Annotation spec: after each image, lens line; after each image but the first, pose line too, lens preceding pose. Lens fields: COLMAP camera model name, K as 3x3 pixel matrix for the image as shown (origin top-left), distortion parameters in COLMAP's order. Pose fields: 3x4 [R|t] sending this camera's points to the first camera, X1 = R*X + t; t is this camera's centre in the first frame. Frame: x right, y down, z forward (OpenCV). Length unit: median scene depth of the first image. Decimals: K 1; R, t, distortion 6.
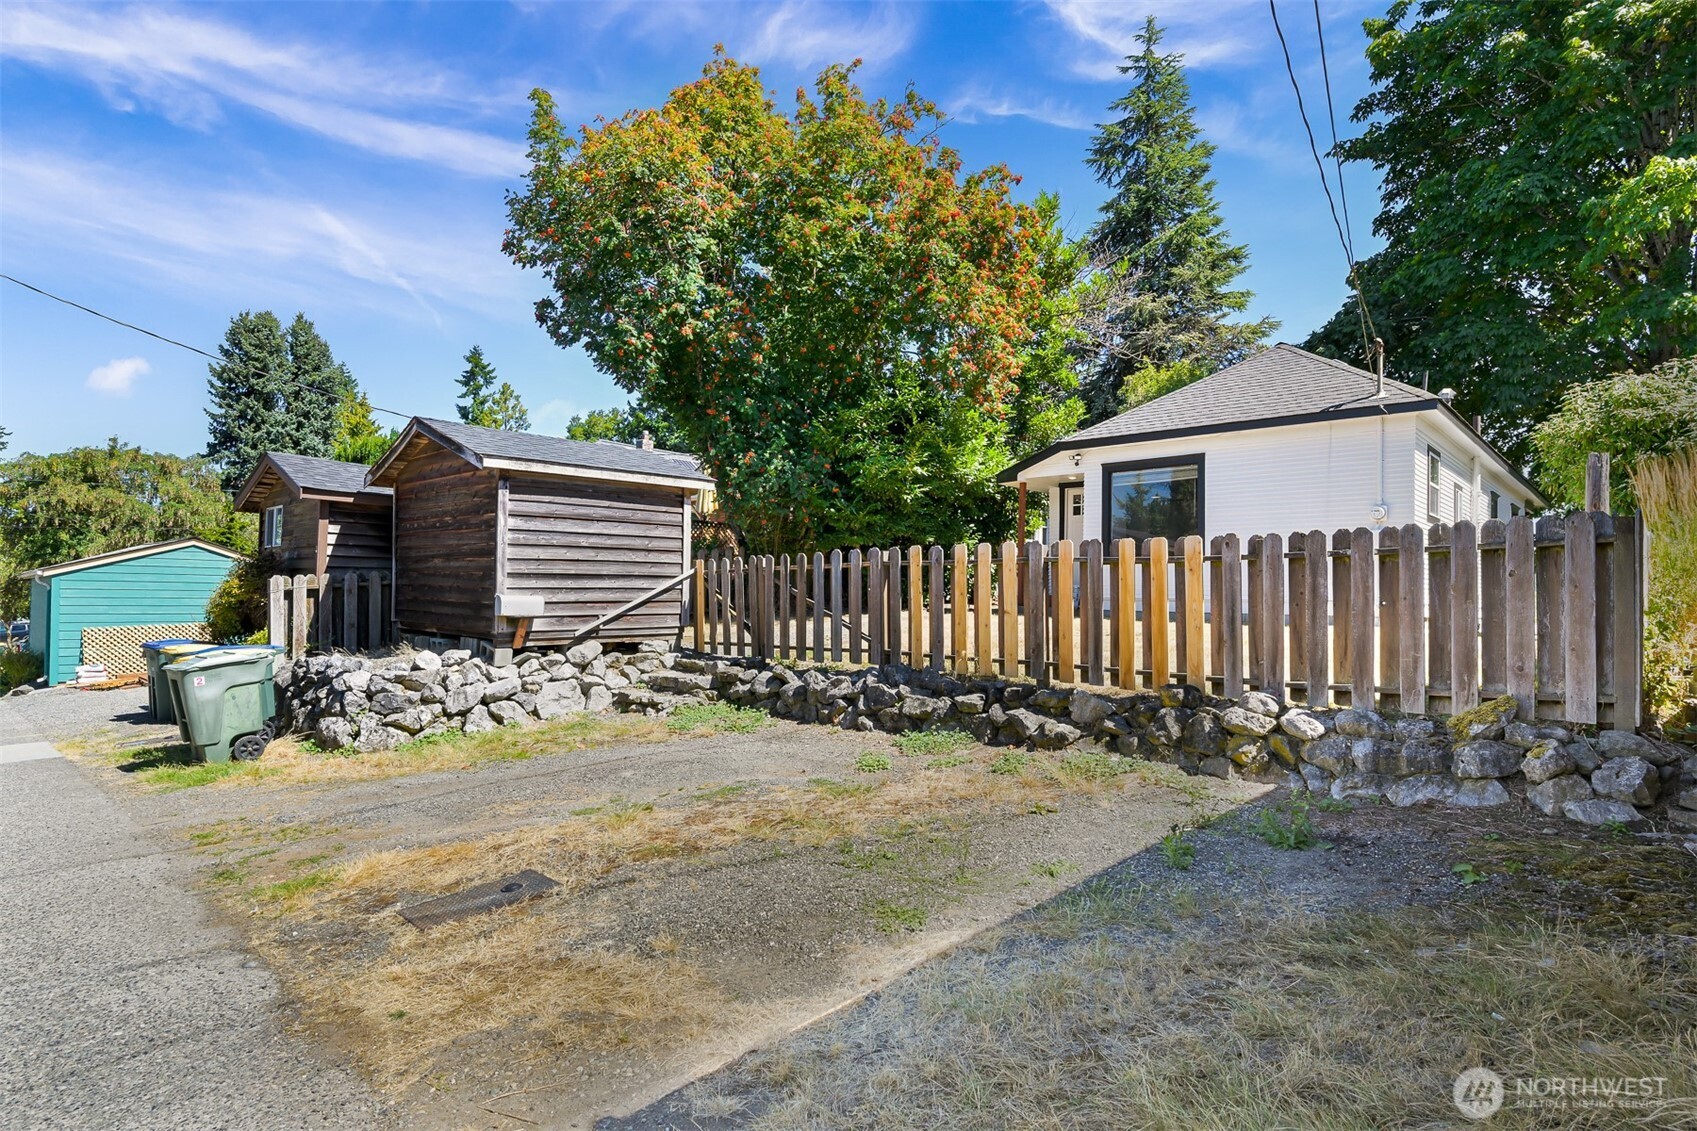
lens RADIAL K [[865.5, 0, 848.5], [0, 865.5, 565.5], [0, 0, 1]] dist [-0.001214, -0.000282]
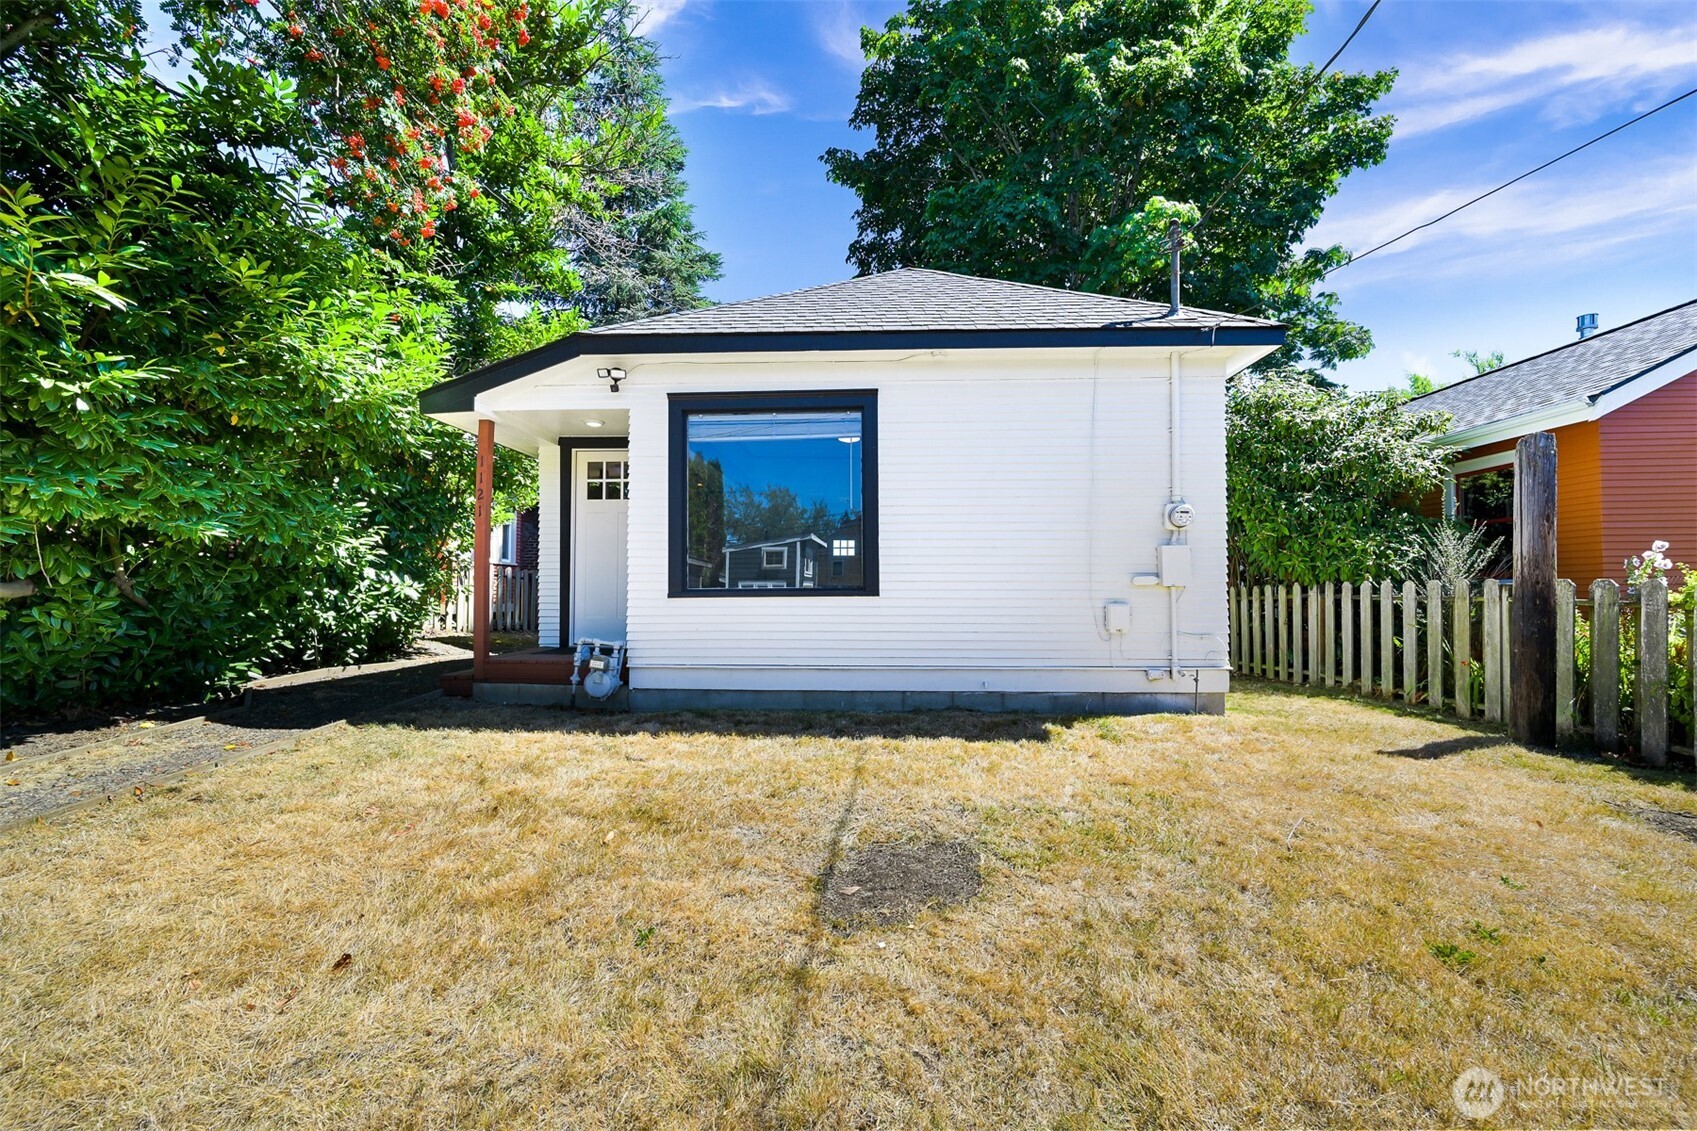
lens RADIAL K [[667.3, 0, 848.5], [0, 667.3, 565.5], [0, 0, 1]] dist [-0.001047, 0.000087]
pose [[0.749130, 0.001482, 0.662421, 0.100334], [-0.004000, 0.999989, 0.002286, -0.017556], [-0.662411, -0.004362, 0.749128, 0.551665]]
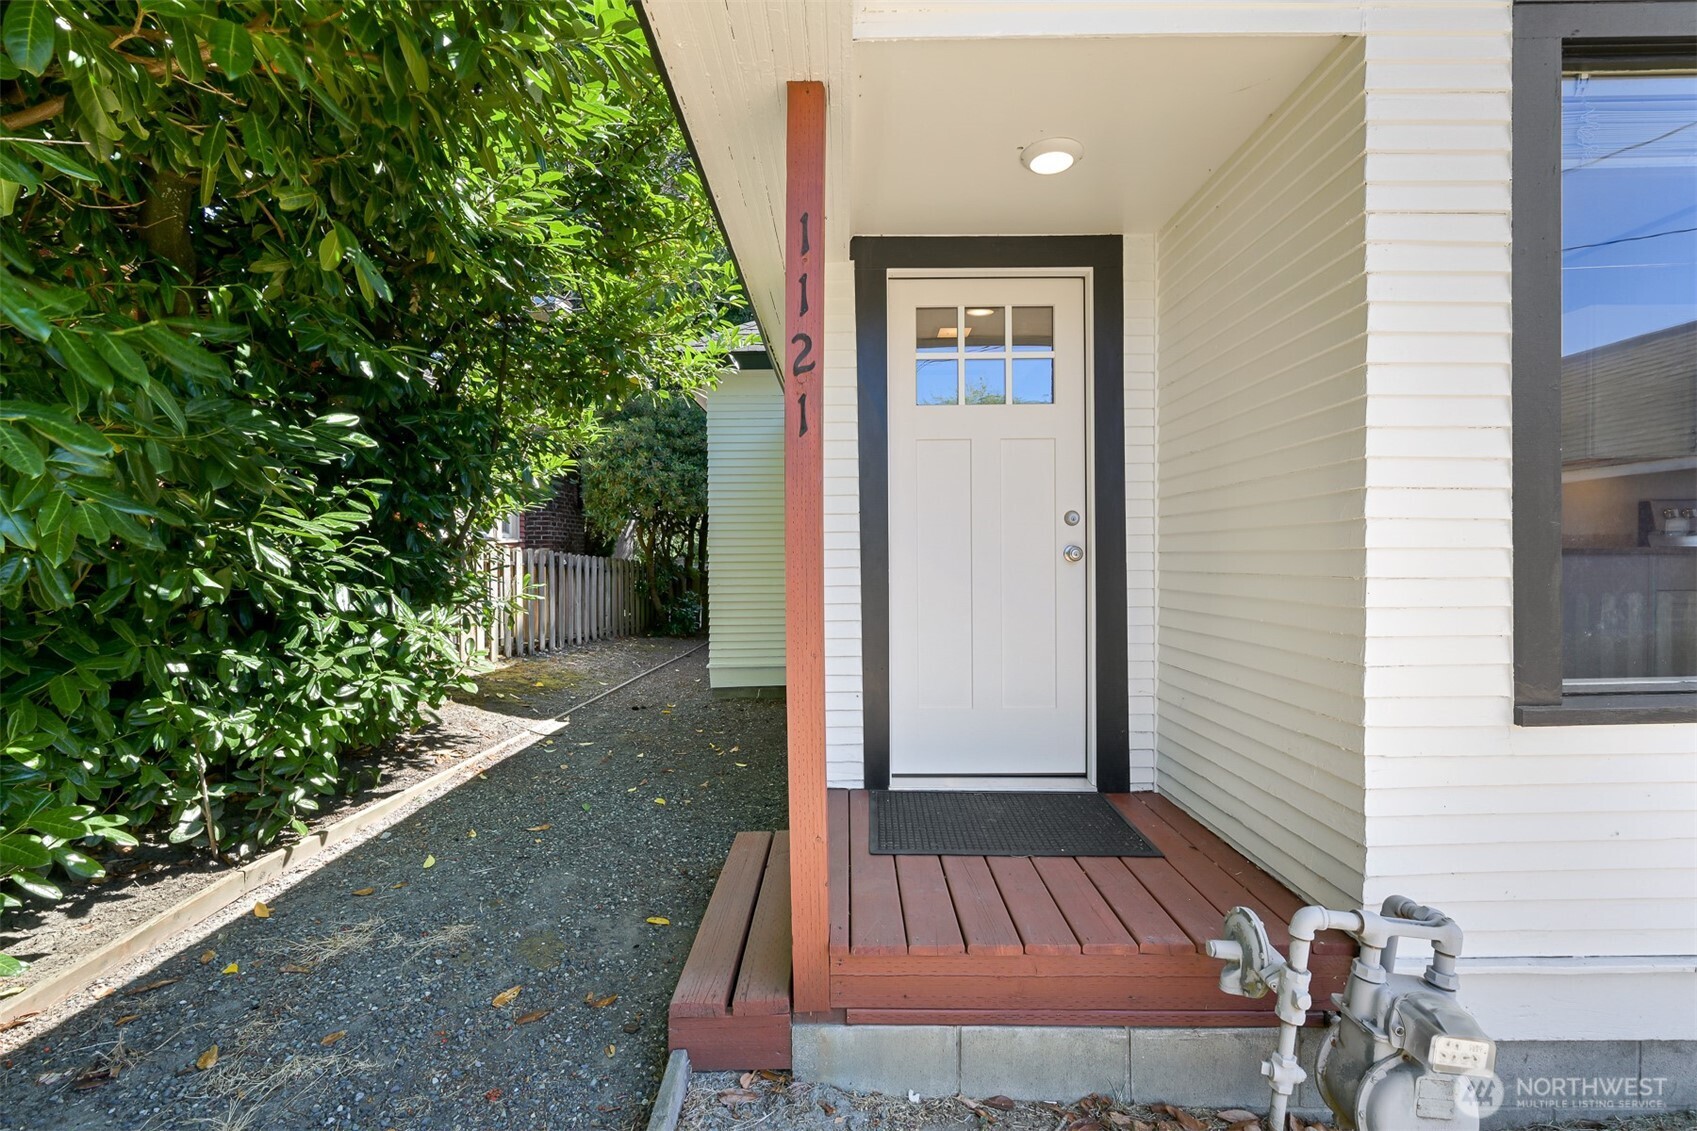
lens RADIAL K [[739.8, 0, 848.5], [0, 739.8, 565.5], [0, 0, 1]] dist [0.002642, 0.000282]
pose [[0.717880, -0.038393, 0.695107, 0.114801], [0.003286, 0.998654, 0.051765, -0.027331], [-0.696159, -0.034877, 0.717040, 0.824728]]
